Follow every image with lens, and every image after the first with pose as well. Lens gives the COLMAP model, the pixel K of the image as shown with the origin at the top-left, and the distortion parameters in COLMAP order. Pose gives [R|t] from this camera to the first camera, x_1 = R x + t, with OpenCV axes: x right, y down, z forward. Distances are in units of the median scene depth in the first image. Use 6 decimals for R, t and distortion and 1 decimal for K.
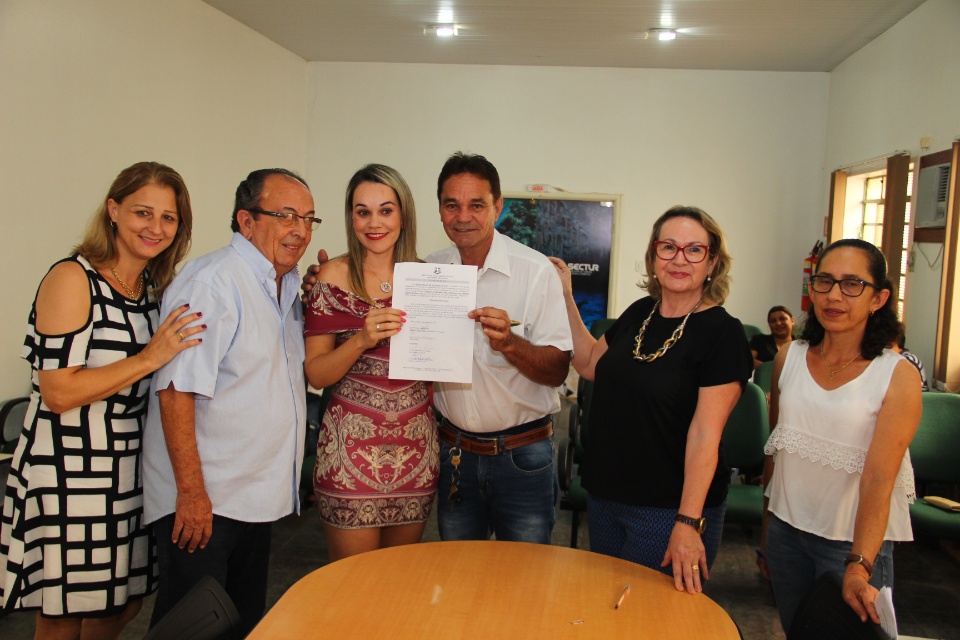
lens RADIAL K [[1183.5, 0, 480.0], [0, 1183.5, 320.0], [0, 0, 1]] dist [0.087286, 0.024252]
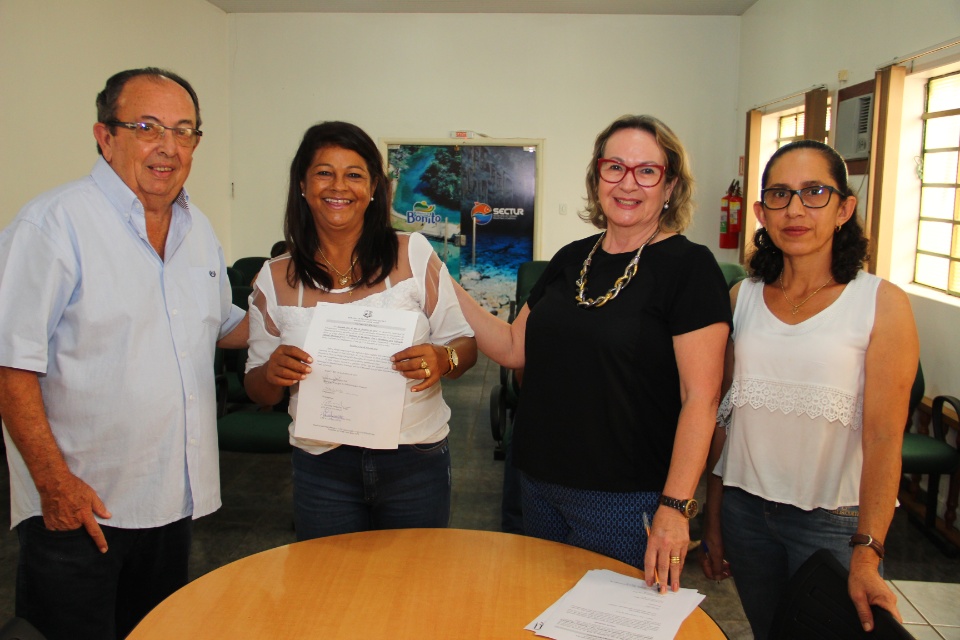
lens RADIAL K [[950.8, 0, 480.0], [0, 950.8, 320.0], [0, 0, 1]] dist [-0.075282, 0.110459]
pose [[0.997653, -0.034024, 0.059417, 0.011369], [0.030865, 0.998102, 0.053291, 0.004385], [-0.061117, -0.051332, 0.996810, 0.188000]]
